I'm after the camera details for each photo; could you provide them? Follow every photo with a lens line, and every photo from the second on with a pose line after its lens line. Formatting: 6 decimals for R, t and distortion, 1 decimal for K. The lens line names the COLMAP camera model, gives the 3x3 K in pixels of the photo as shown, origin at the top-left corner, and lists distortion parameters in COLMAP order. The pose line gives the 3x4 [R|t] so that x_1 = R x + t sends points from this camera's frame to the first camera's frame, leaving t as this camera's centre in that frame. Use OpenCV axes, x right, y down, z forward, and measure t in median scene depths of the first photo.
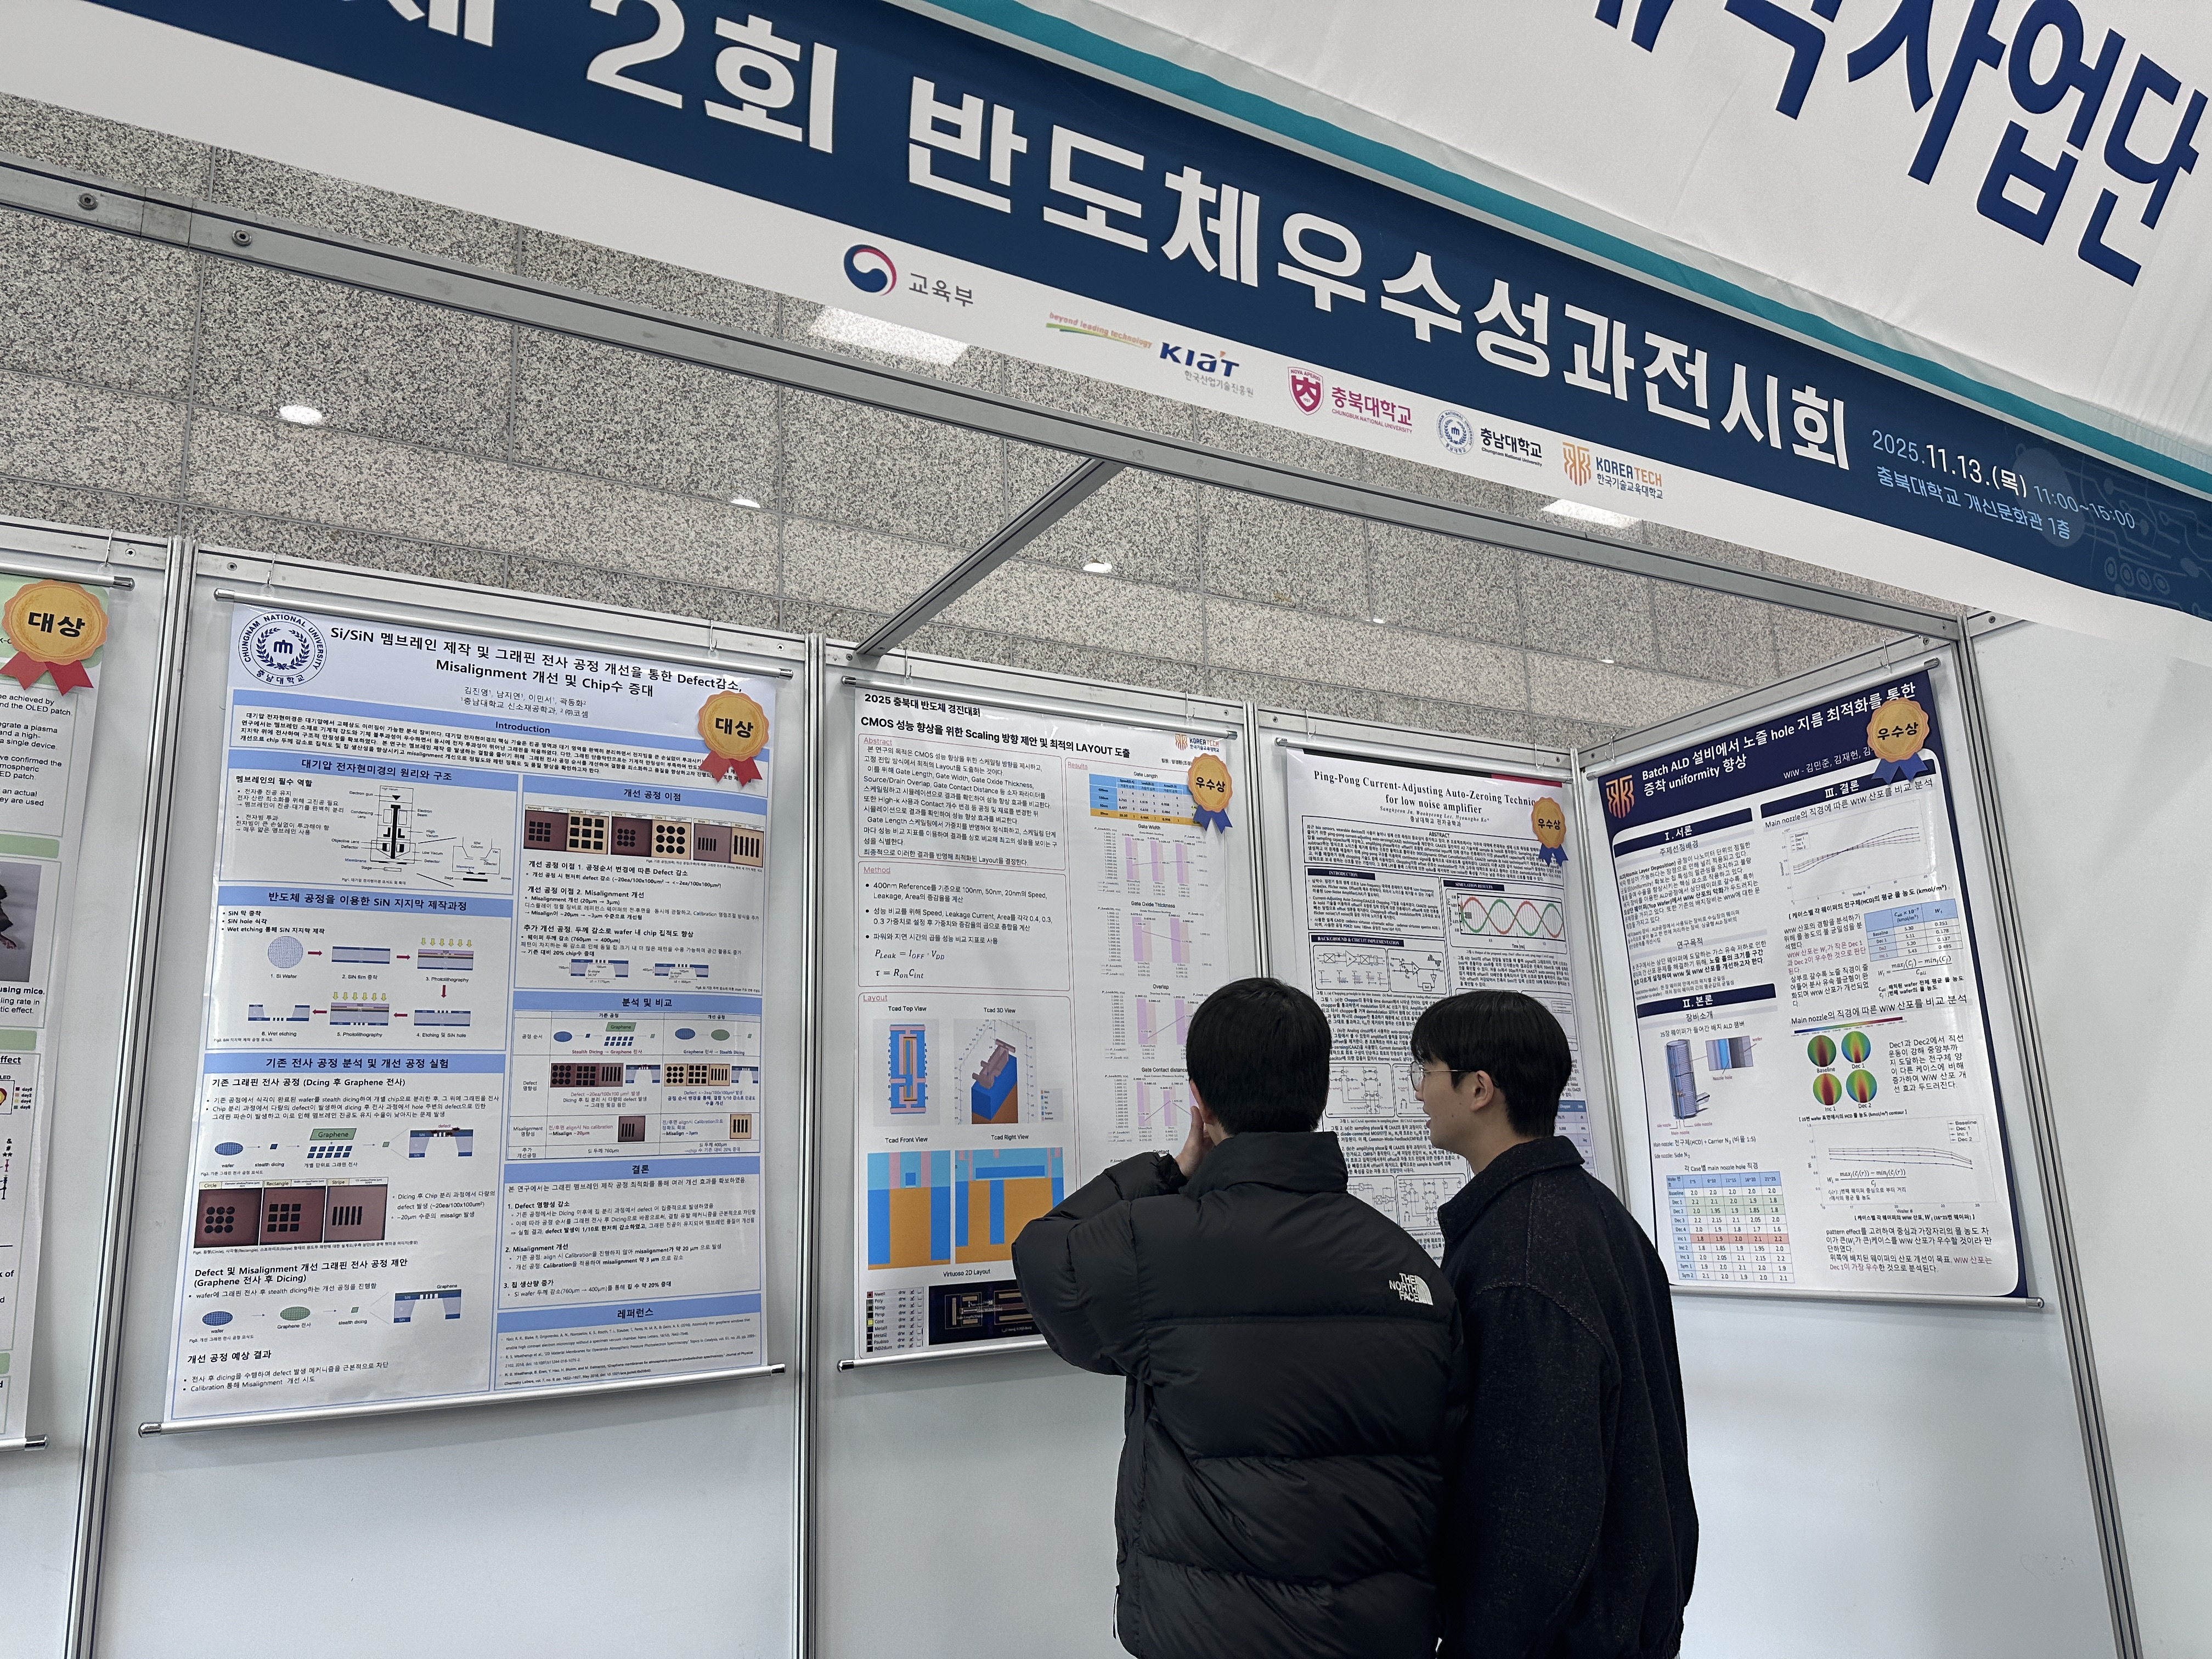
lens RADIAL K [[1532.8, 0, 1105.1], [0, 1532.8, 843.6], [0, 0, 1]] dist [0.086401, -0.118279]
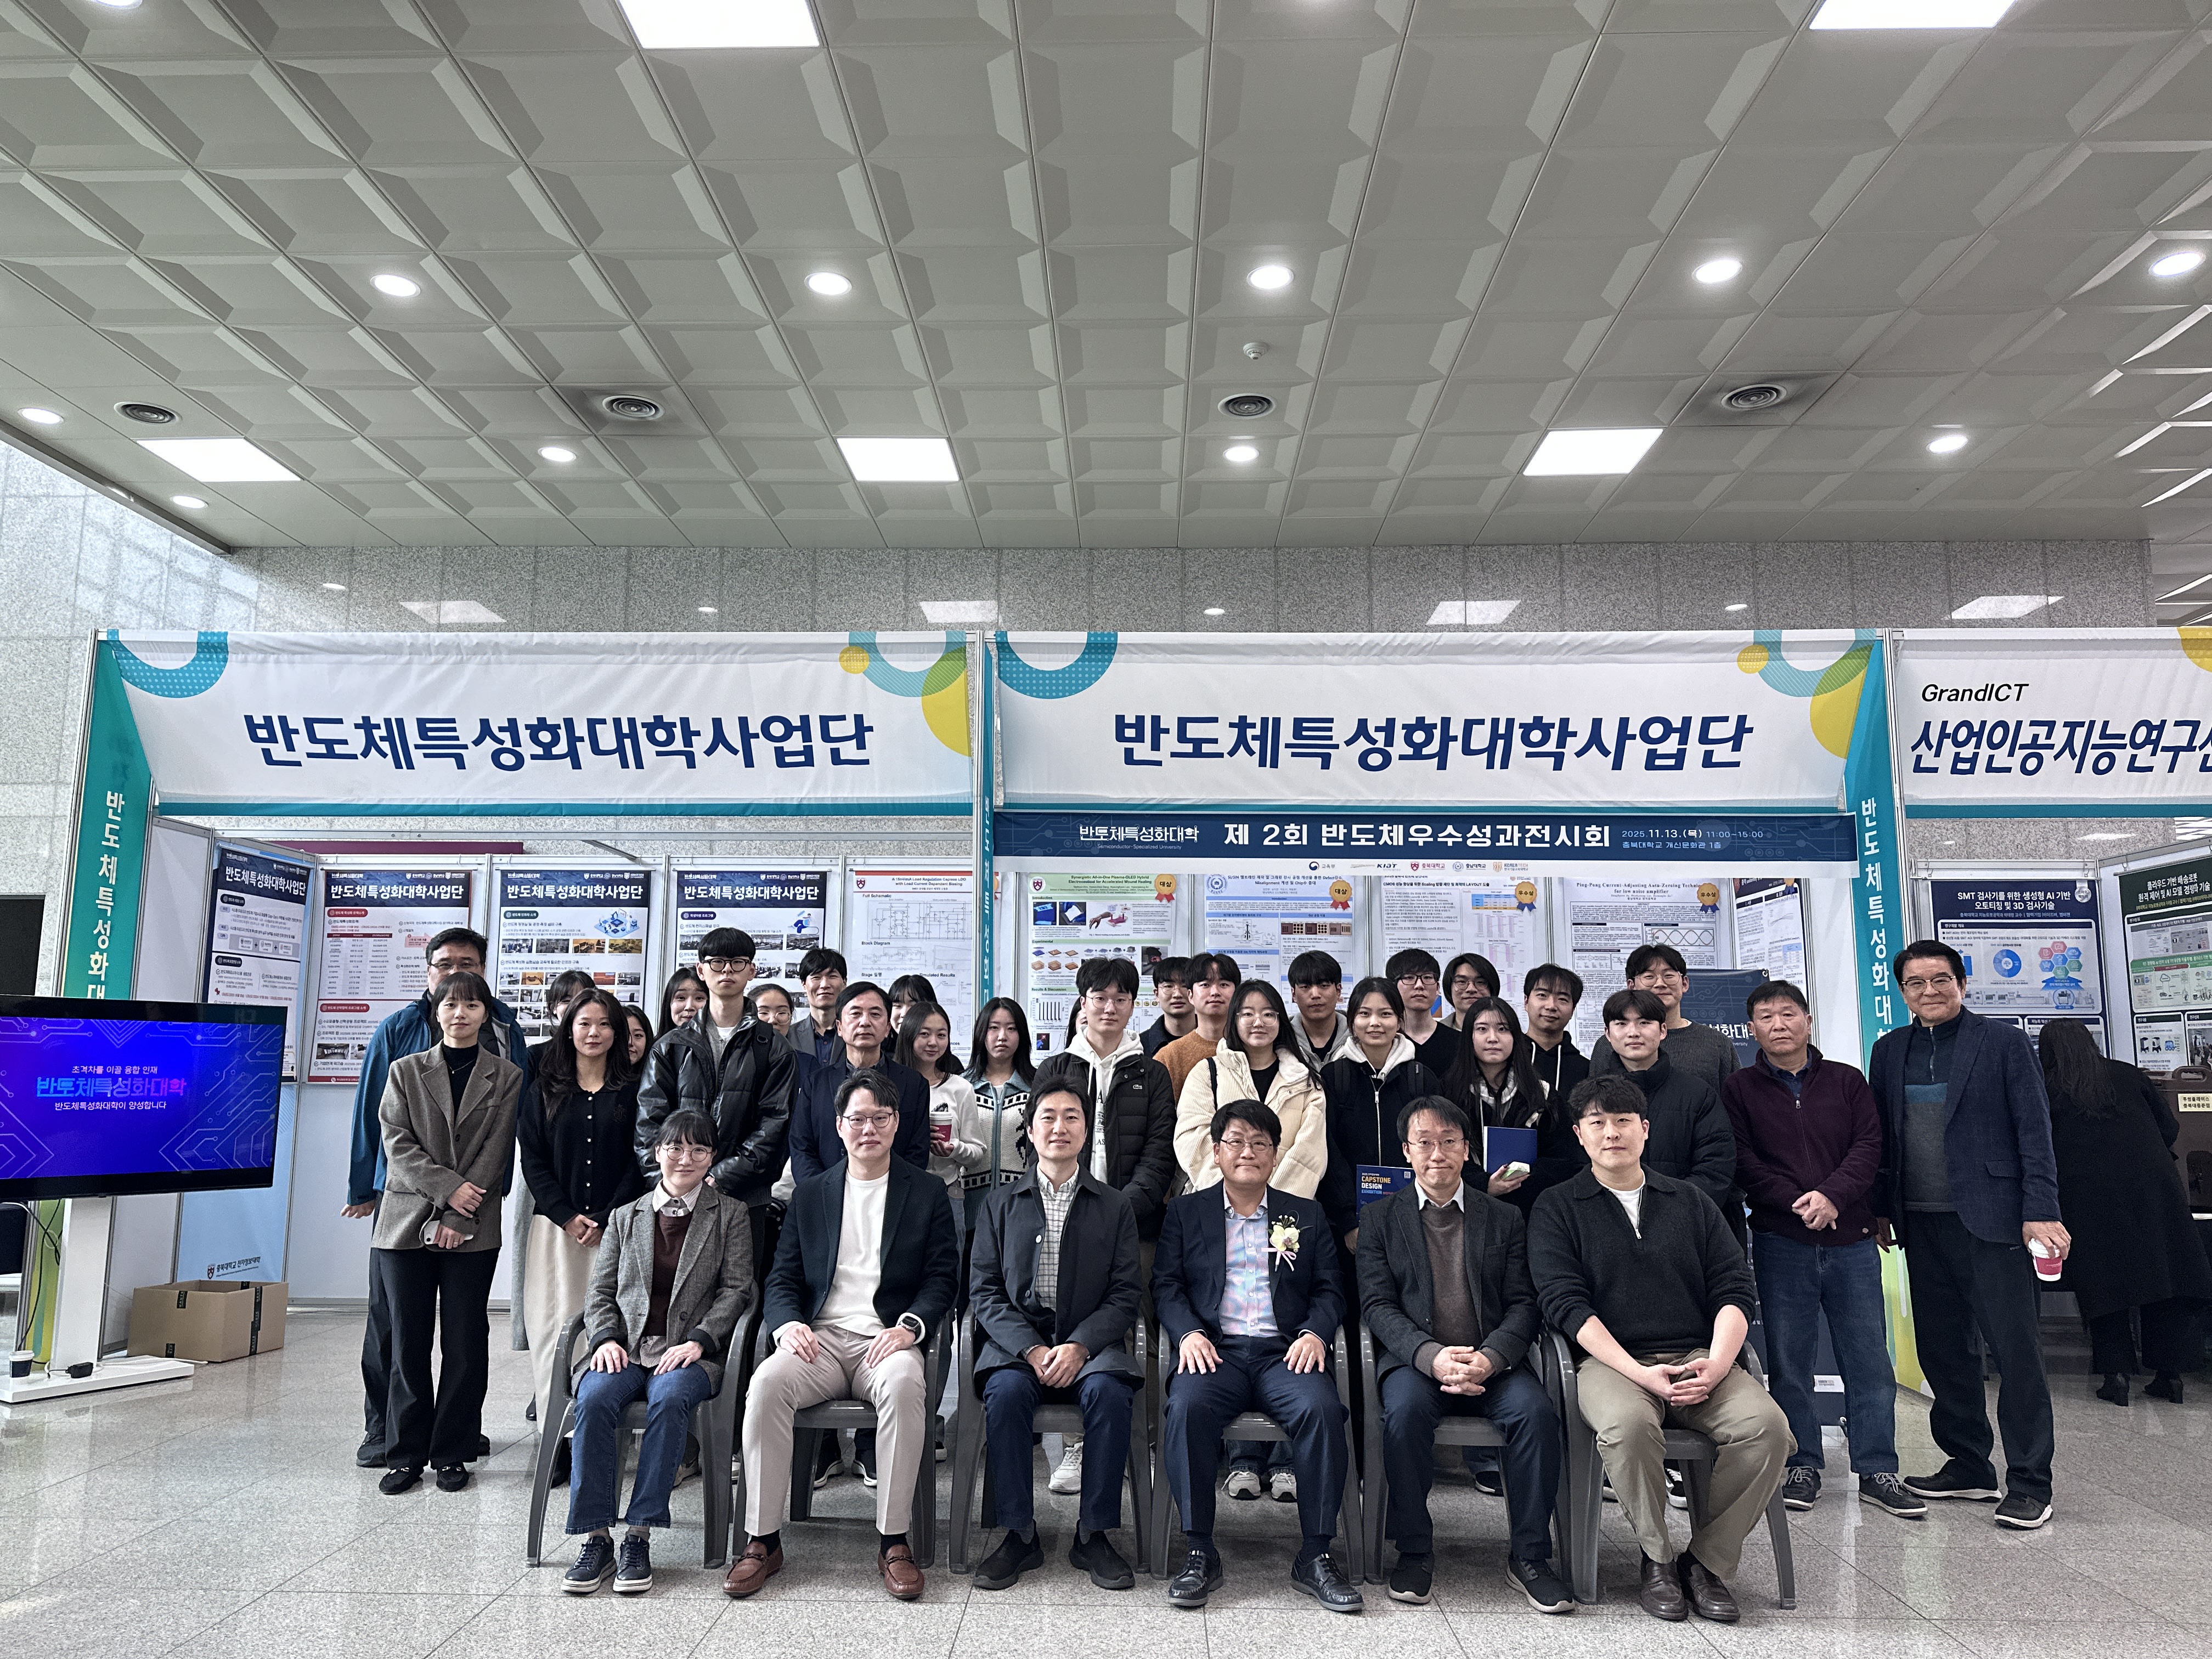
lens RADIAL K [[1532.8, 0, 1087.4], [0, 1532.8, 837.8], [0, 0, 1]] dist [0.086401, -0.118279]
pose [[0.849908, -0.030323, -0.526059, 1.112802], [0.074252, 0.995273, 0.062593, -0.478019], [0.521674, -0.092259, 0.848142, -2.206411]]
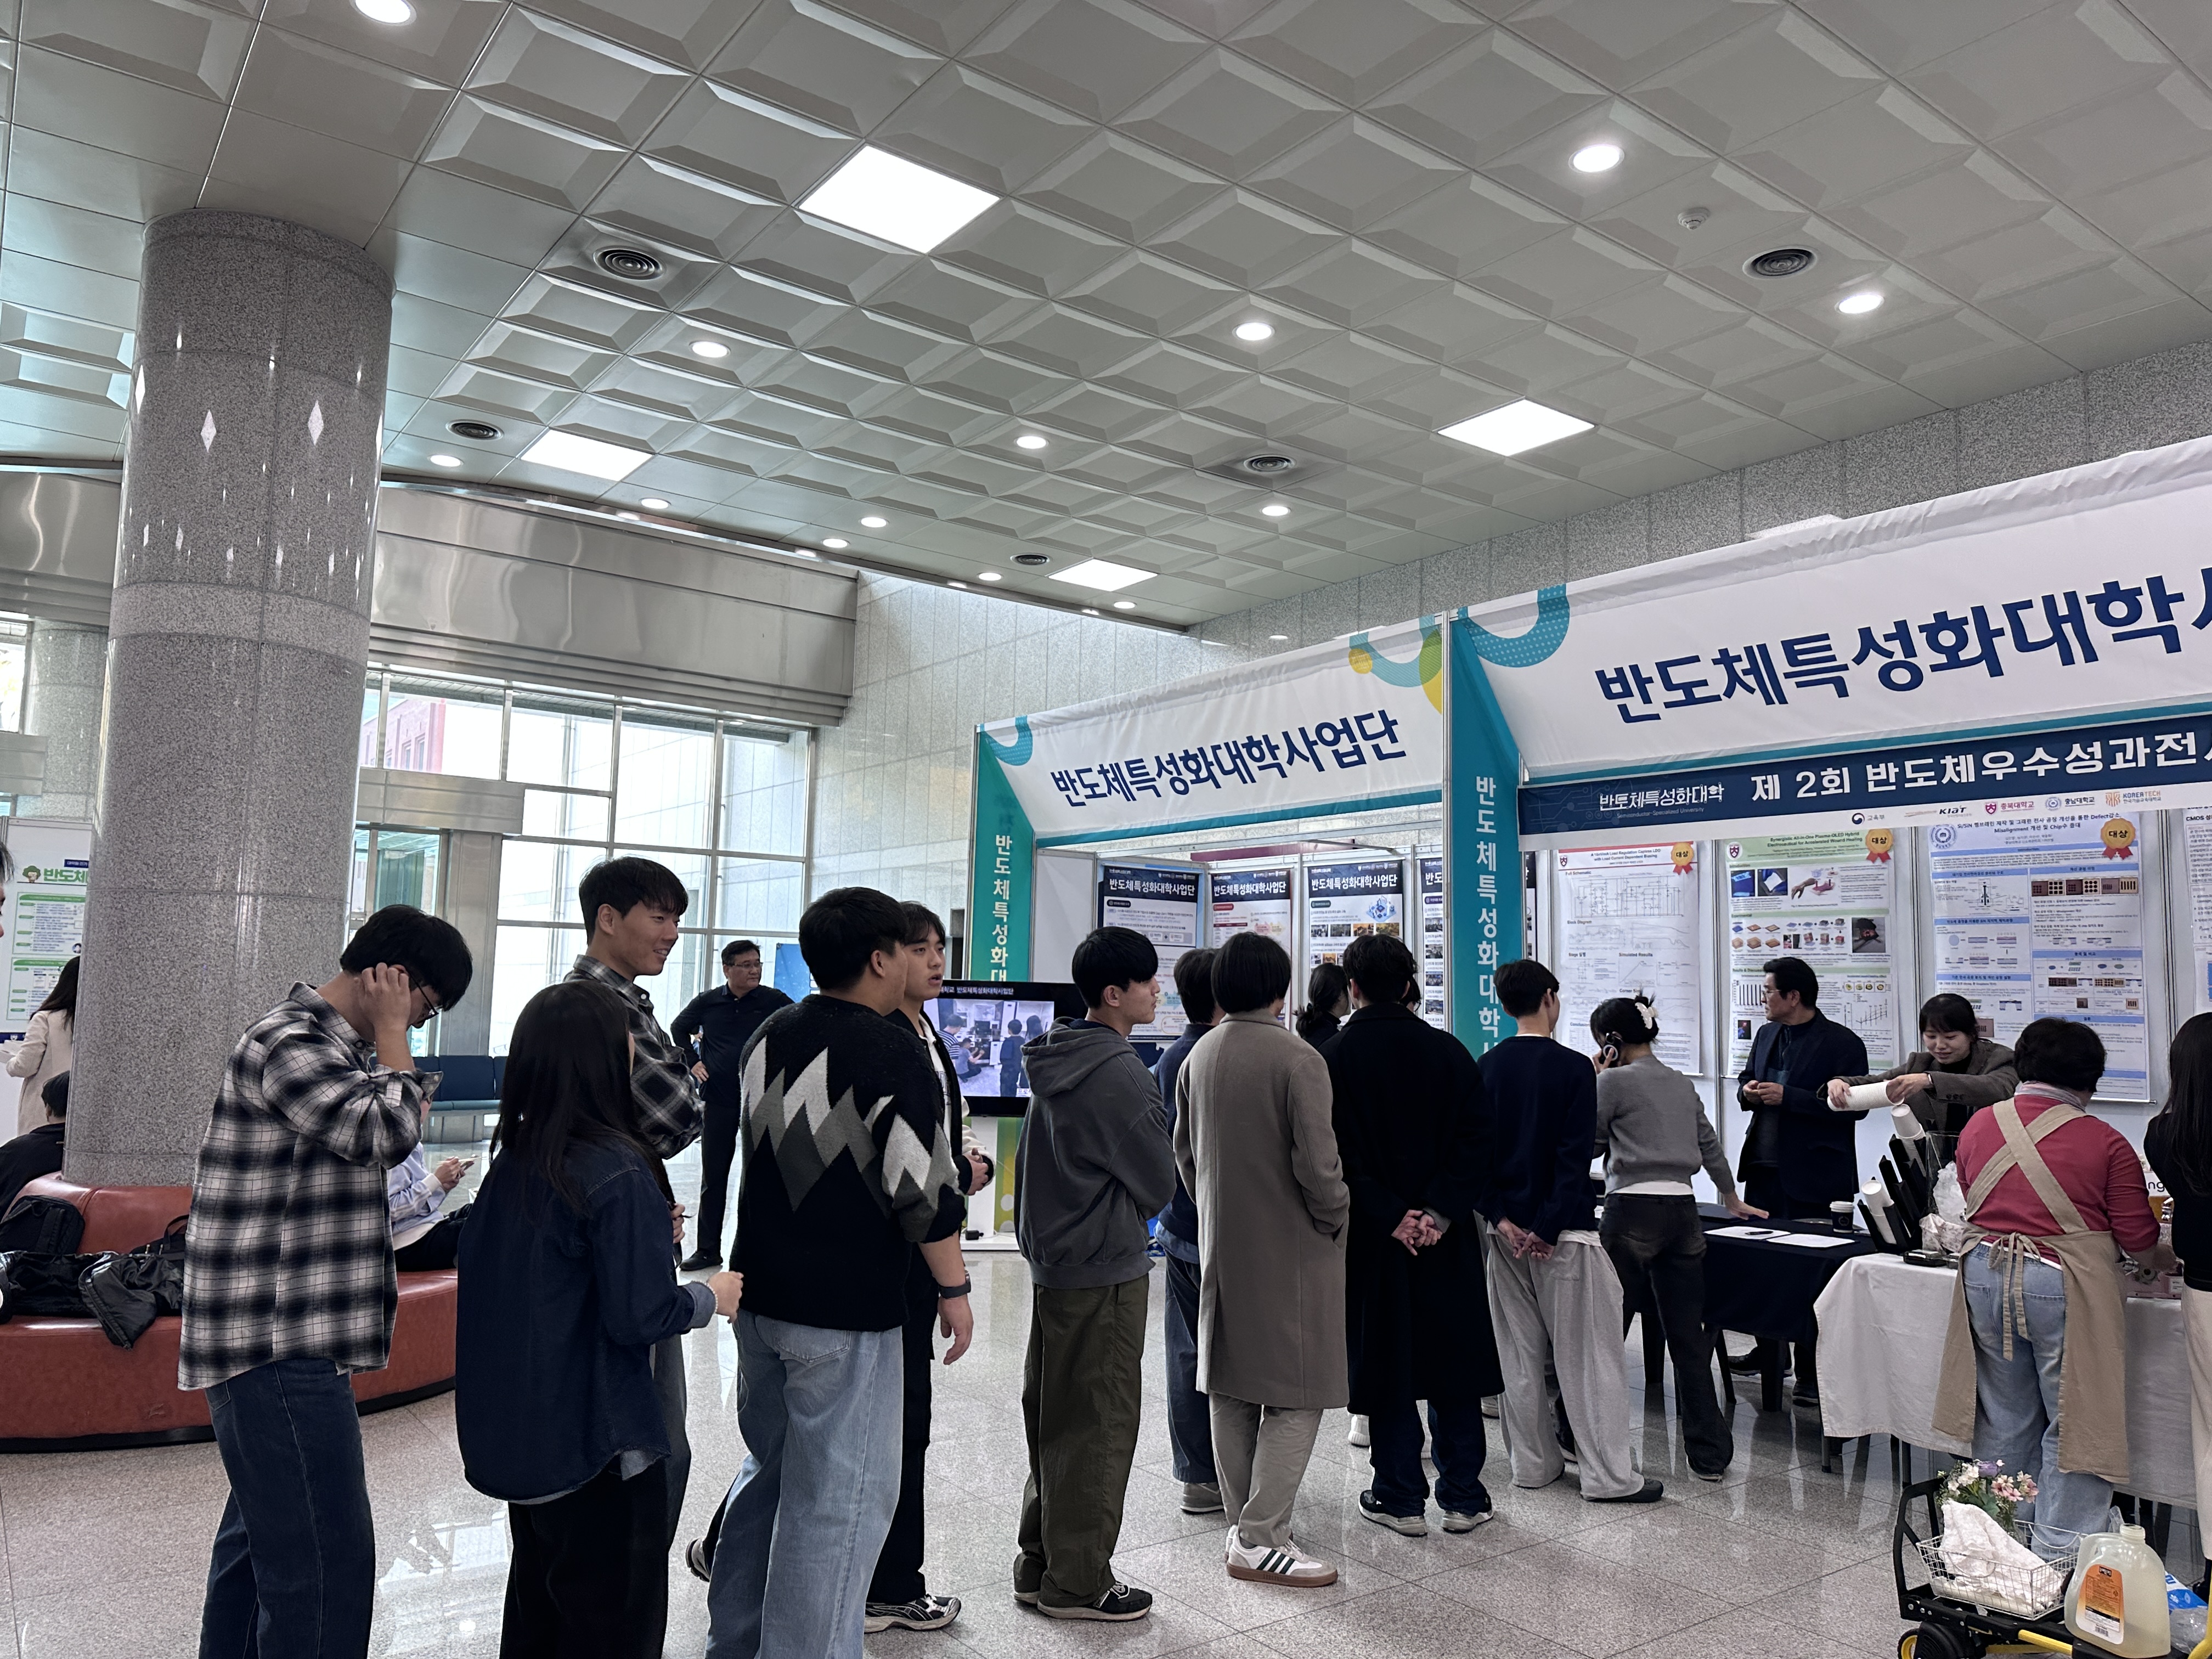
lens RADIAL K [[1532.8, 0, 1103.6], [0, 1532.8, 845.6], [0, 0, 1]] dist [0.086401, -0.118279]
pose [[0.113756, -0.054098, -0.992035, 2.160766], [0.185833, 0.982052, -0.032245, -0.301931], [0.975974, -0.180685, 0.121767, -0.887041]]
